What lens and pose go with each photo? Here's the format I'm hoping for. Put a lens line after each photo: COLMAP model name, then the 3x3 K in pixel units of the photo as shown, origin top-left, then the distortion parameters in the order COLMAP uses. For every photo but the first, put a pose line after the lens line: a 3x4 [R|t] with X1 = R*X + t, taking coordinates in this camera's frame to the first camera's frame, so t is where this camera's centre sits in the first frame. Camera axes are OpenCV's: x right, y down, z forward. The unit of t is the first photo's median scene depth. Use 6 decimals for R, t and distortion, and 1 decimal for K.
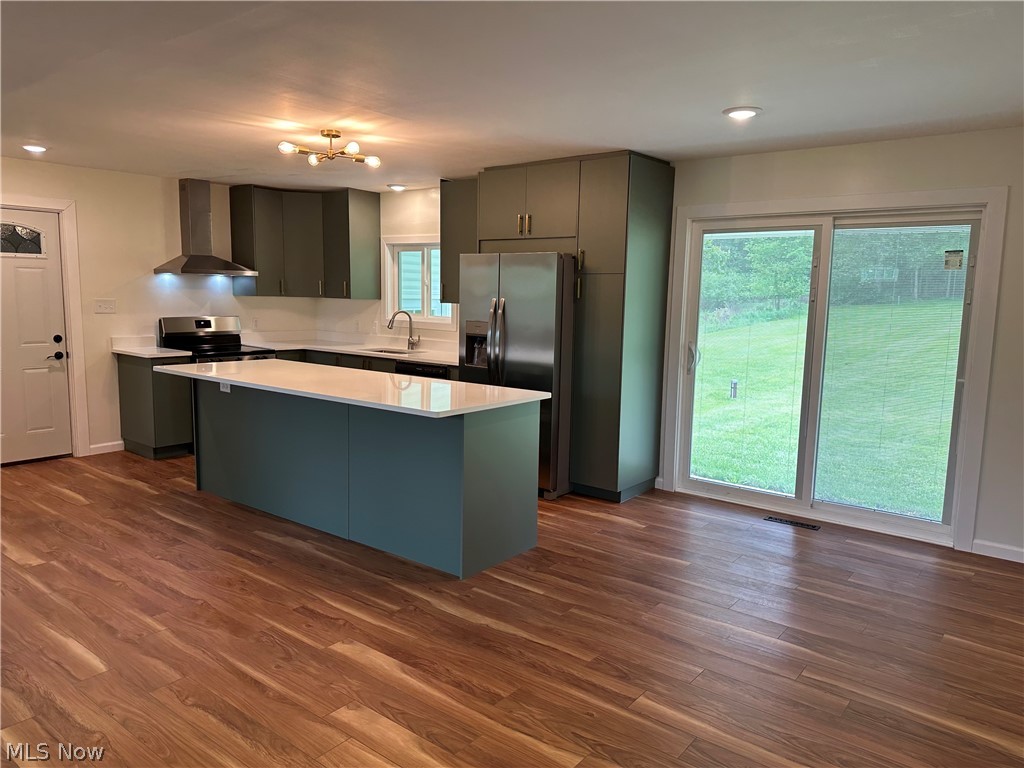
lens RADIAL K [[713.1, 0, 506.5], [0, 713.1, 388.0], [0, 0, 1]] dist [0.072807, -0.097282]
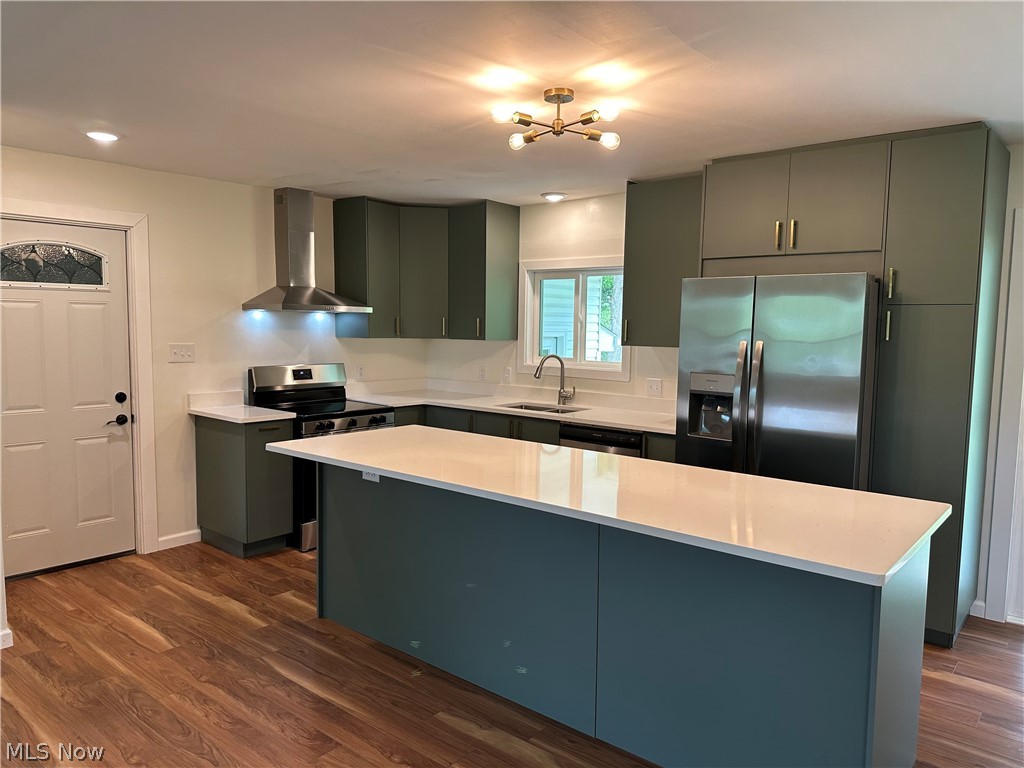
lens RADIAL K [[713.1, 0, 506.5], [0, 713.1, 388.0], [0, 0, 1]] dist [0.072807, -0.097282]
pose [[0.999573, -0.003384, -0.029026, -0.232751], [0.002080, 0.998992, -0.044850, -0.050804], [0.029149, 0.044771, 0.998572, 0.307205]]
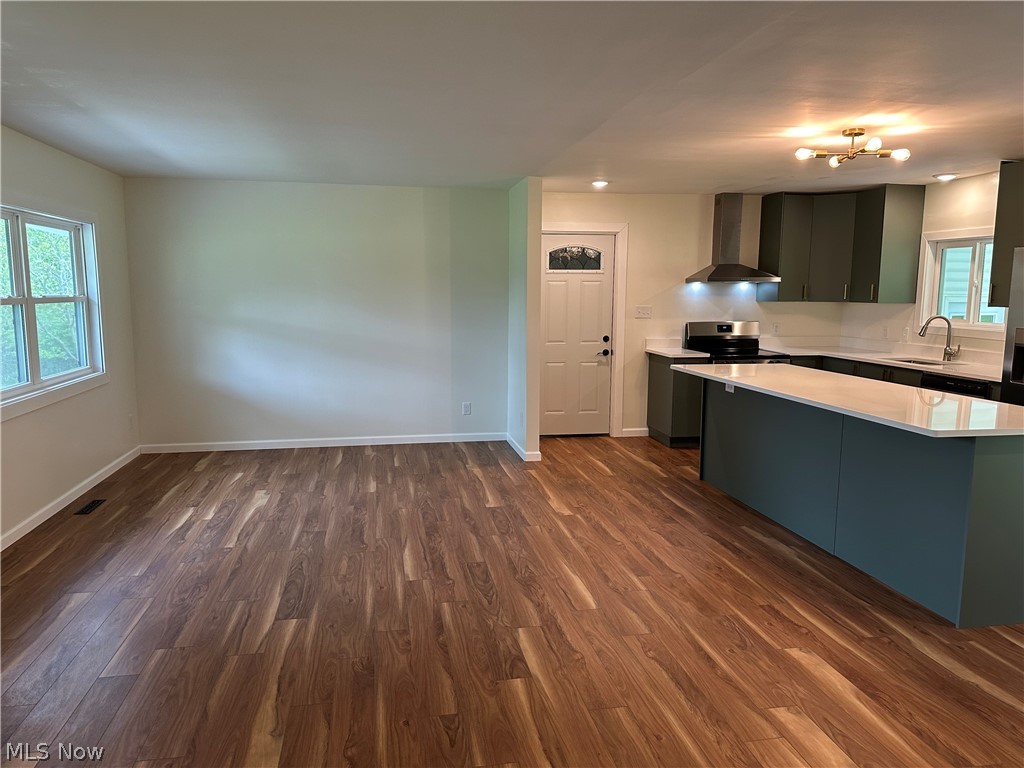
lens RADIAL K [[709.1, 0, 509.2], [0, 709.1, 385.7], [0, 0, 1]] dist [0.107415, -0.152991]
pose [[0.752331, 0.070747, -0.654975, 0.056910], [-0.077721, 0.996805, 0.018396, 0.002139], [0.654184, 0.037066, 0.755427, -0.015073]]
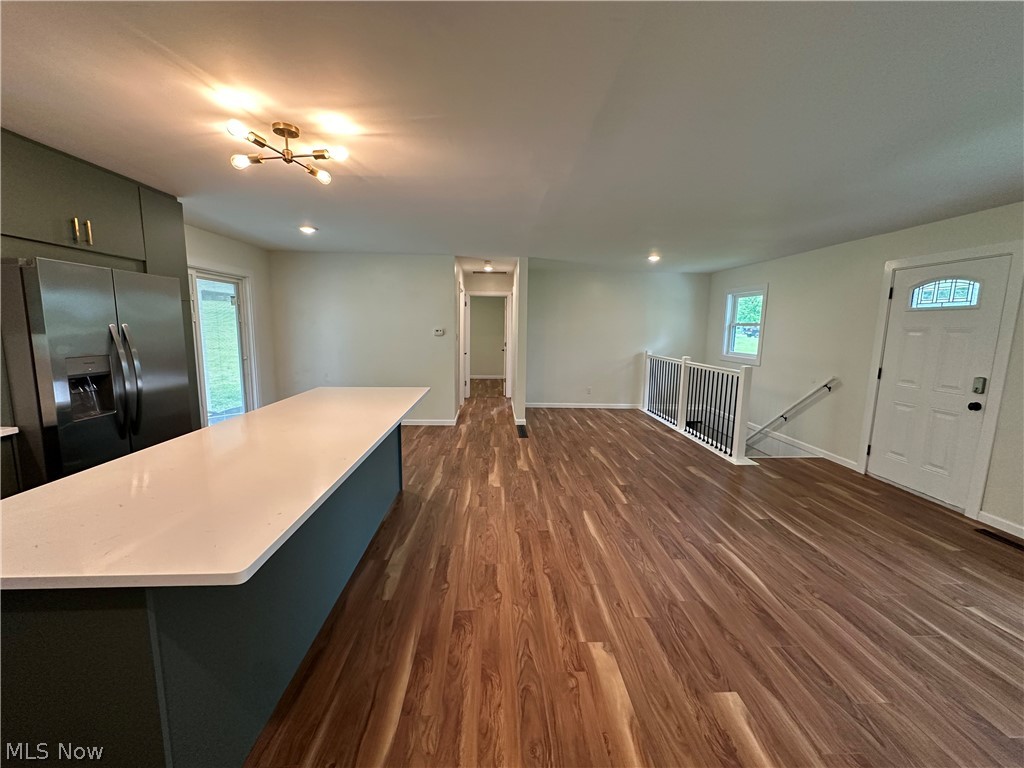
lens RADIAL K [[406.1, 0, 512.0], [0, 406.1, 384.0], [0, 0, 1]] dist [-0.004126, -0.000176]
pose [[-0.652040, -0.137849, 0.745548, -0.675368], [0.072345, 0.967534, 0.242165, -0.142326], [-0.754725, 0.211838, -0.620898, 0.981936]]
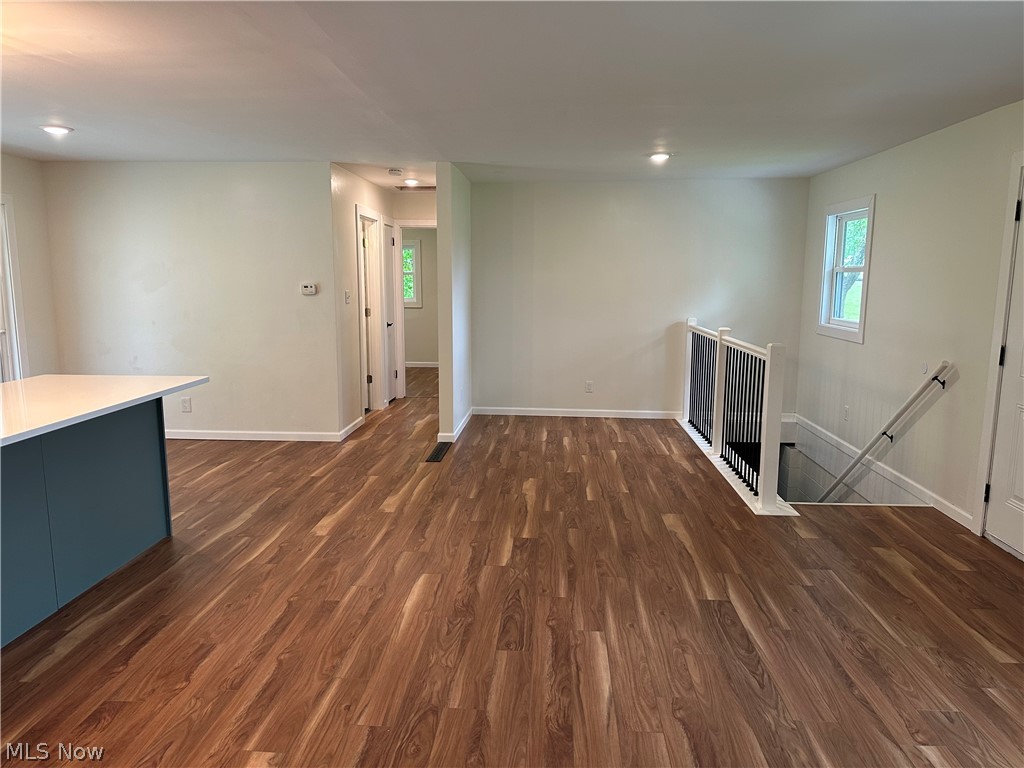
lens RADIAL K [[709.1, 0, 509.2], [0, 709.1, 385.7], [0, 0, 1]] dist [0.107415, -0.152991]
pose [[-0.565217, -0.148790, 0.811413, -0.890118], [0.093539, 0.965697, 0.242239, -0.127941], [-0.819622, 0.212817, -0.531911, 0.808463]]
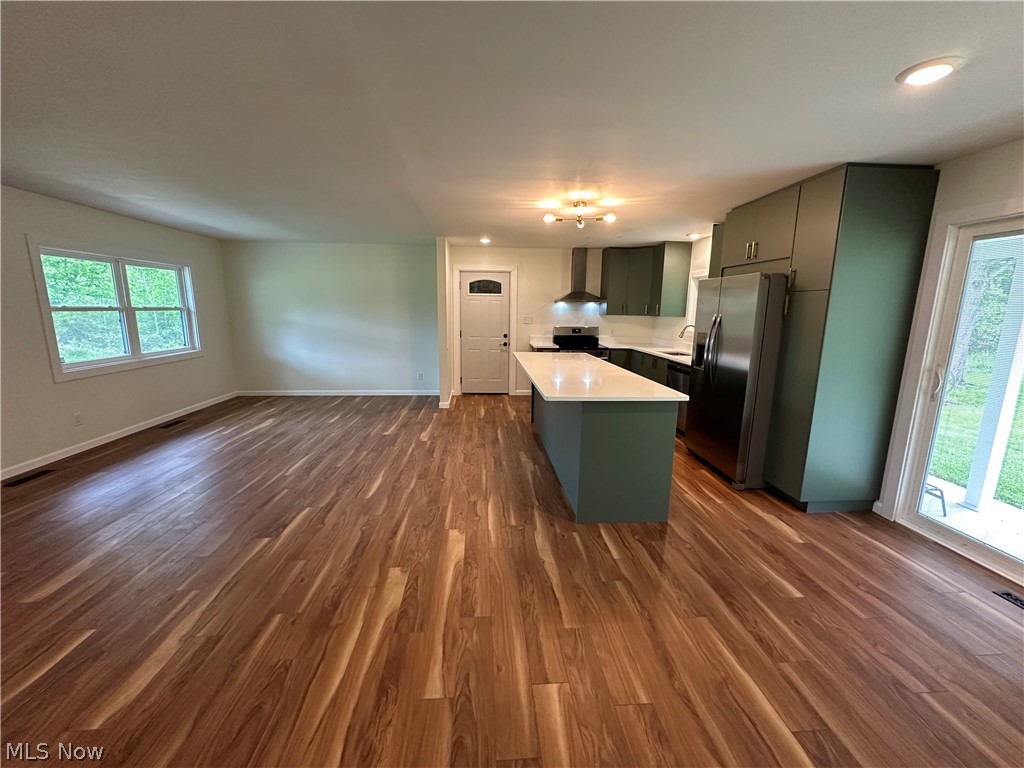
lens RADIAL K [[406.1, 0, 512.0], [0, 406.1, 384.0], [0, 0, 1]] dist [-0.004126, -0.000176]
pose [[0.676979, 0.124131, -0.725459, 0.272530], [-0.098800, 0.992081, 0.077554, -0.028422], [0.729340, 0.019173, 0.683882, 0.278064]]
